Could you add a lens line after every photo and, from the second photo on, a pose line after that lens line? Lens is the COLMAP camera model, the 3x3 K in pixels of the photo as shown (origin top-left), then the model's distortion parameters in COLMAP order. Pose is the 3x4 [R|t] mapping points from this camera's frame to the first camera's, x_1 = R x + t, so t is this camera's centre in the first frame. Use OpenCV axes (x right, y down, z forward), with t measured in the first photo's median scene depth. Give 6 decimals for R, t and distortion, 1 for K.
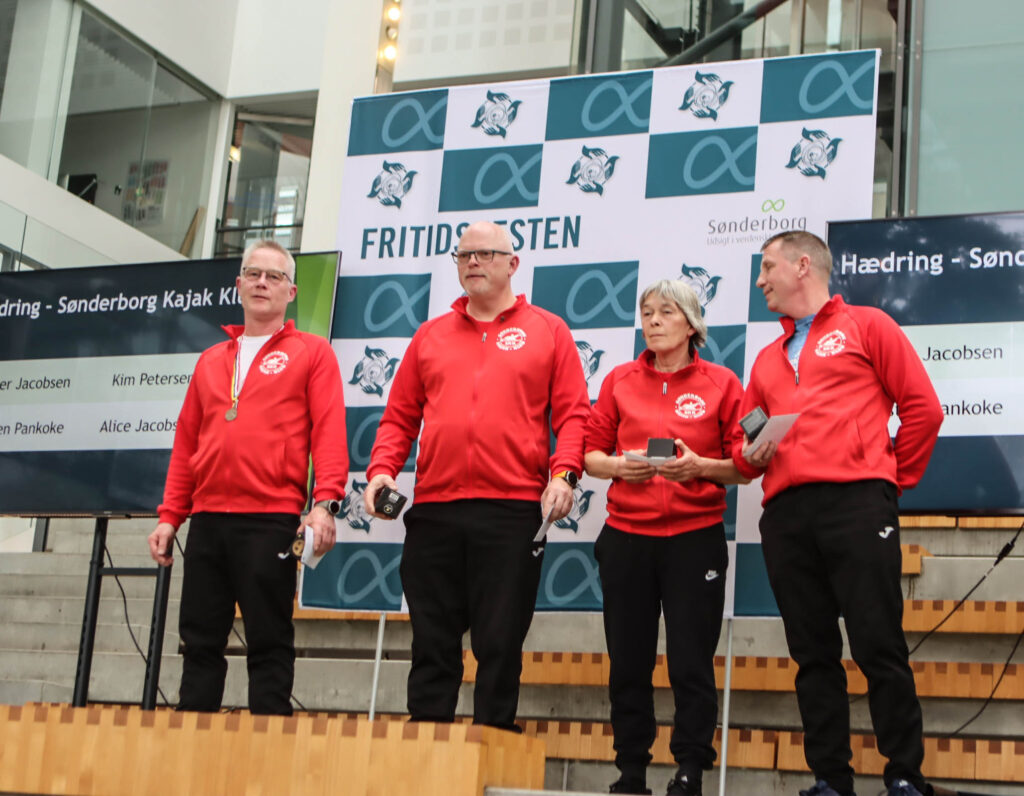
lens RADIAL K [[1997.0, 0, 595.9], [0, 1997.0, 398.1], [0, 0, 1]] dist [-0.070718, 0.021903]
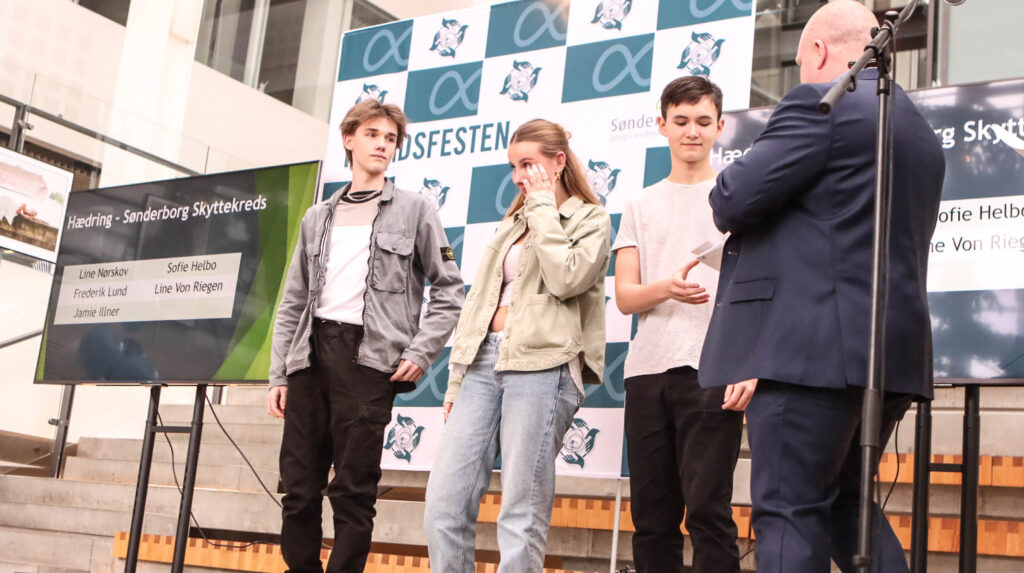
lens RADIAL K [[1421.5, 0, 512.0], [0, 1421.5, 286.5], [0, 0, 1]] dist [-0.072747, 0.022265]
pose [[0.976181, -0.020972, -0.215943, 0.165356], [0.023154, 0.999703, 0.007582, -0.002841], [0.215720, -0.012401, 0.976377, 0.202433]]
